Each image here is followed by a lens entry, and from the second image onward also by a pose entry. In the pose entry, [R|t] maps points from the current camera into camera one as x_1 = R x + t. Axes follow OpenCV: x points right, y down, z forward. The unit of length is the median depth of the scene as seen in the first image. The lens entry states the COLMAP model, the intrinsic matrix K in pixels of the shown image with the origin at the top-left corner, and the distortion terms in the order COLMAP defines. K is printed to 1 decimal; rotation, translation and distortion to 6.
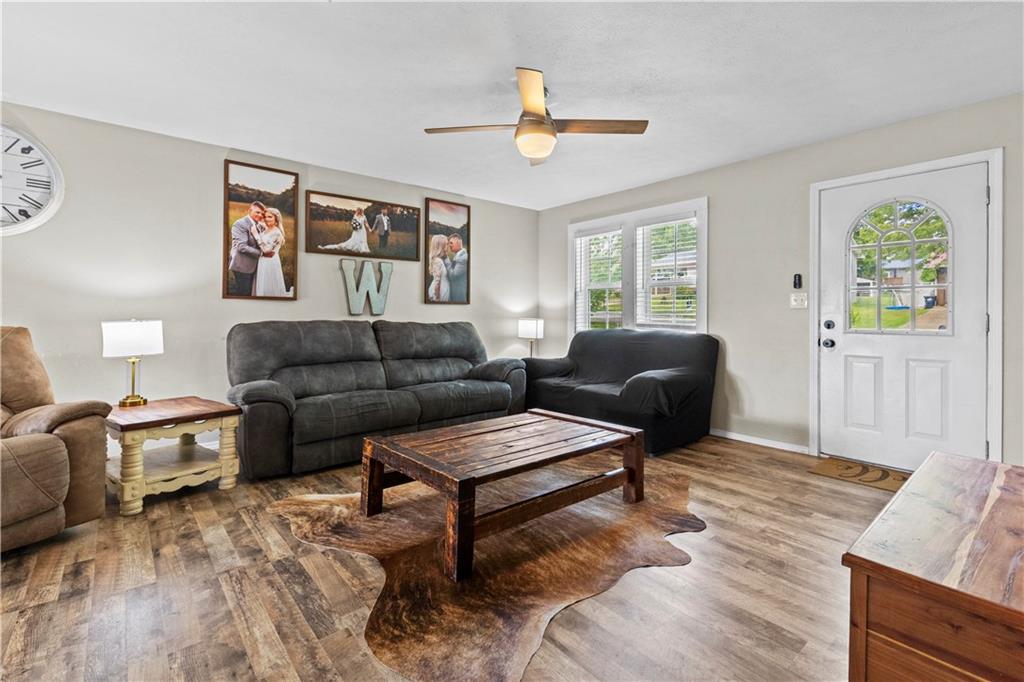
lens RADIAL K [[455.3, 0, 509.6], [0, 455.3, 374.0], [0, 0, 1]] dist [0.003234, 0.000754]
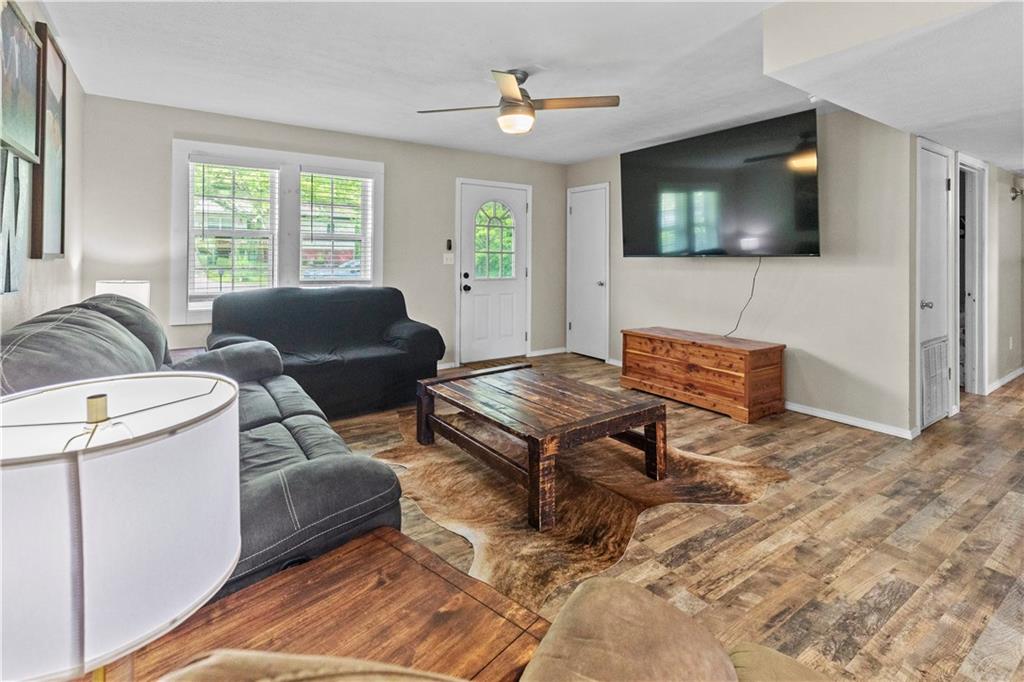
lens RADIAL K [[486.4, 0, 510.8], [0, 486.4, 327.5], [0, 0, 1]] dist [-0.000958, -0.000610]
pose [[0.100588, -0.142219, 0.984711, -1.343950], [0.123682, 0.983841, 0.129459, -0.202257], [-0.987211, 0.108769, 0.116552, 1.087122]]
